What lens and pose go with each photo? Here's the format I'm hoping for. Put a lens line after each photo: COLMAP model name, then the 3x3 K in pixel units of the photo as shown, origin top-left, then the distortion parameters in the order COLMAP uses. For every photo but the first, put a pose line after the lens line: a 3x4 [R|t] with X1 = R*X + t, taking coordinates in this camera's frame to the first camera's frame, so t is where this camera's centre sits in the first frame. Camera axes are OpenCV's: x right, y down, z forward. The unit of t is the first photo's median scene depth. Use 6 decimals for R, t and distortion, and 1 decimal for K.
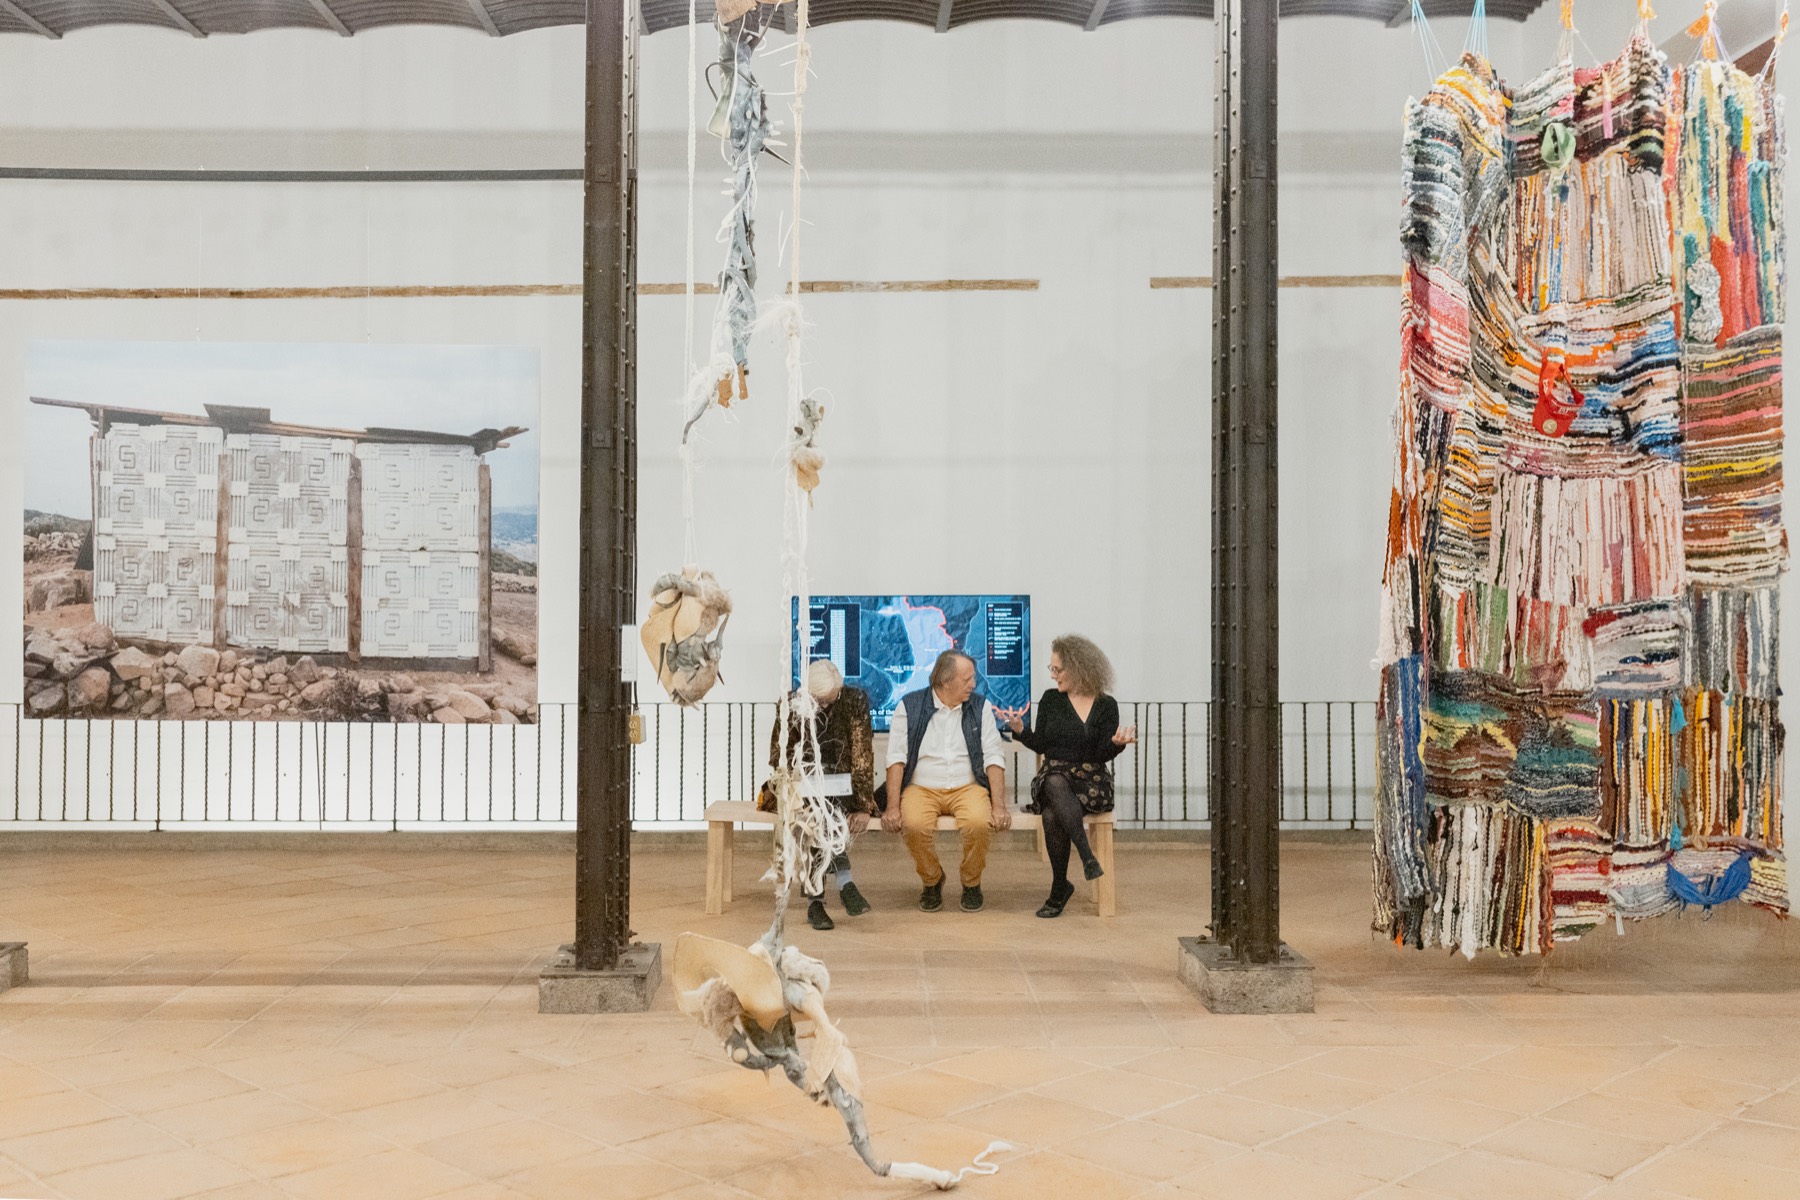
lens RADIAL K [[1659.0, 0, 900.0], [0, 1659.0, 600.0], [0, 0, 1]] dist [0.004525, -0.006757]
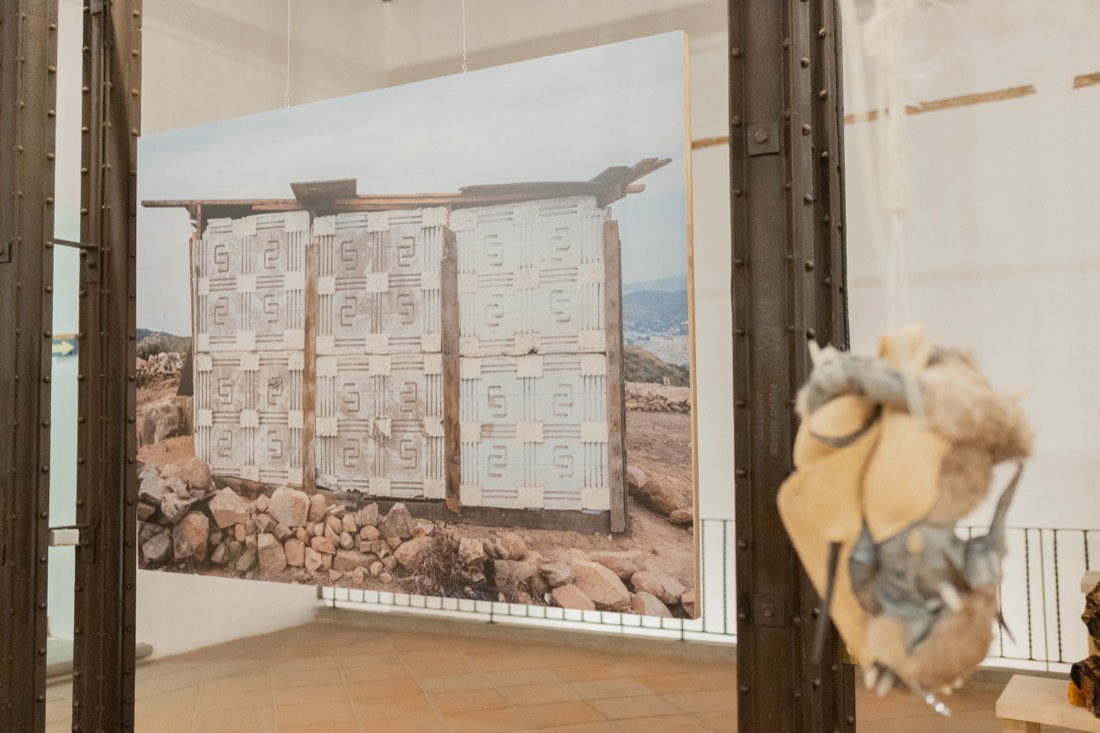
lens RADIAL K [[1013.8, 0, 550.0], [0, 1013.8, 366.5], [0, 0, 1]] dist [0.004525, -0.006757]
pose [[0.859504, -0.042670, -0.509345, -0.066820], [0.017698, 0.998396, -0.053775, -0.001790], [0.510823, 0.037205, 0.858881, 0.644805]]
